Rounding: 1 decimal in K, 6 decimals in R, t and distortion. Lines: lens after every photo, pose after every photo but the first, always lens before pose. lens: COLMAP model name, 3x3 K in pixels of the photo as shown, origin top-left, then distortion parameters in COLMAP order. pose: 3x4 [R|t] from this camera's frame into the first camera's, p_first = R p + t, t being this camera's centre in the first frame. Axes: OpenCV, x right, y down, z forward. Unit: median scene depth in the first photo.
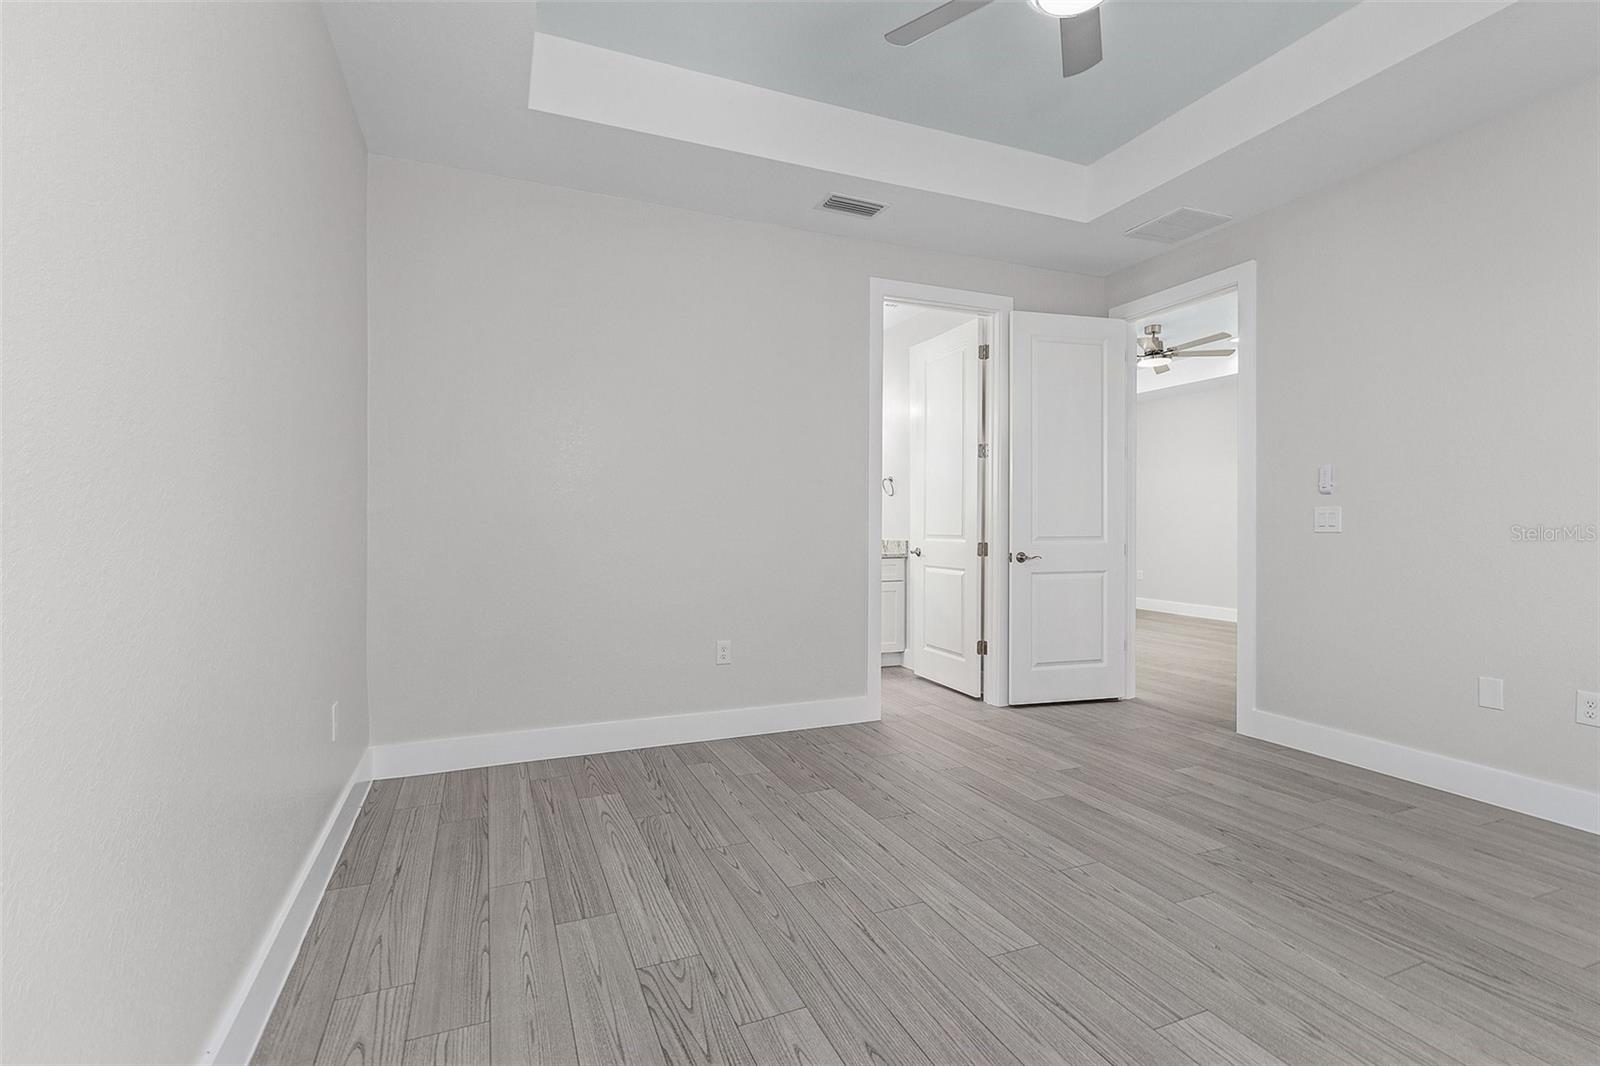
lens RADIAL K [[747.4, 0, 799.4], [0, 747.4, 528.4], [0, 0, 1]] dist [0.000170, 0.000529]
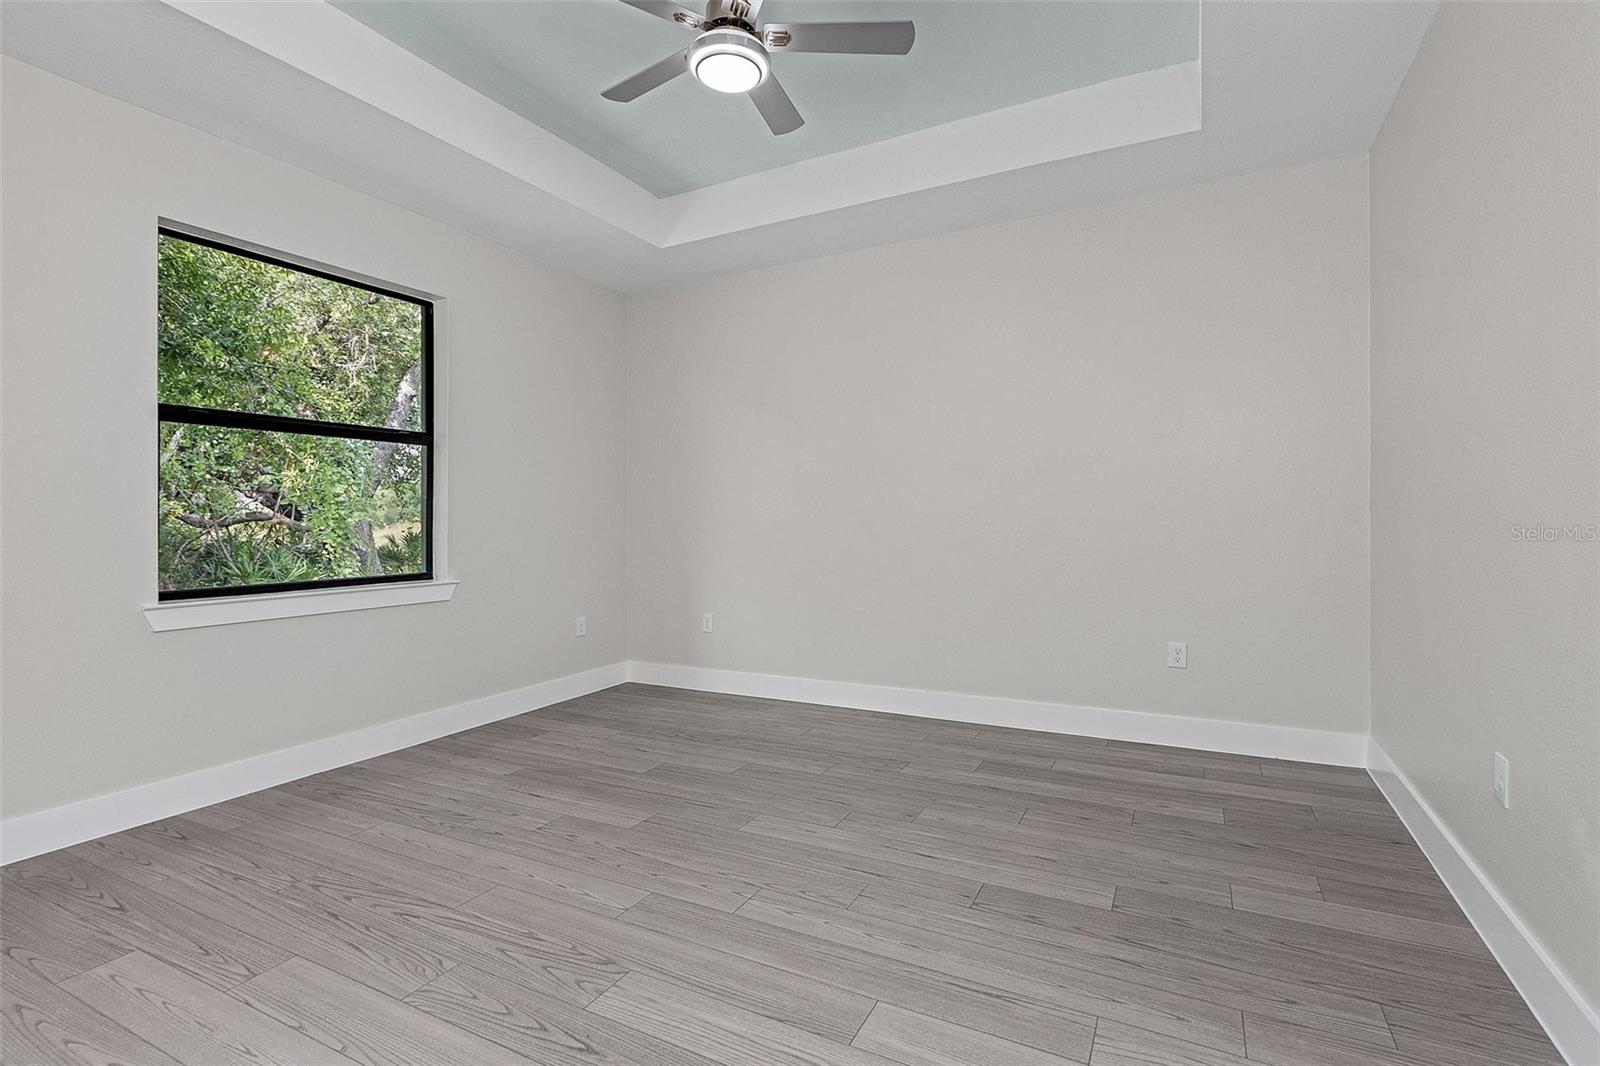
lens RADIAL K [[747.4, 0, 795.7], [0, 747.4, 523.7], [0, 0, 1]] dist [0.000170, 0.000529]
pose [[-0.774375, 0.010382, -0.632642, 0.841216], [0.004338, 0.999929, 0.011100, -0.015283], [0.632712, 0.005851, -0.774365, 1.623765]]
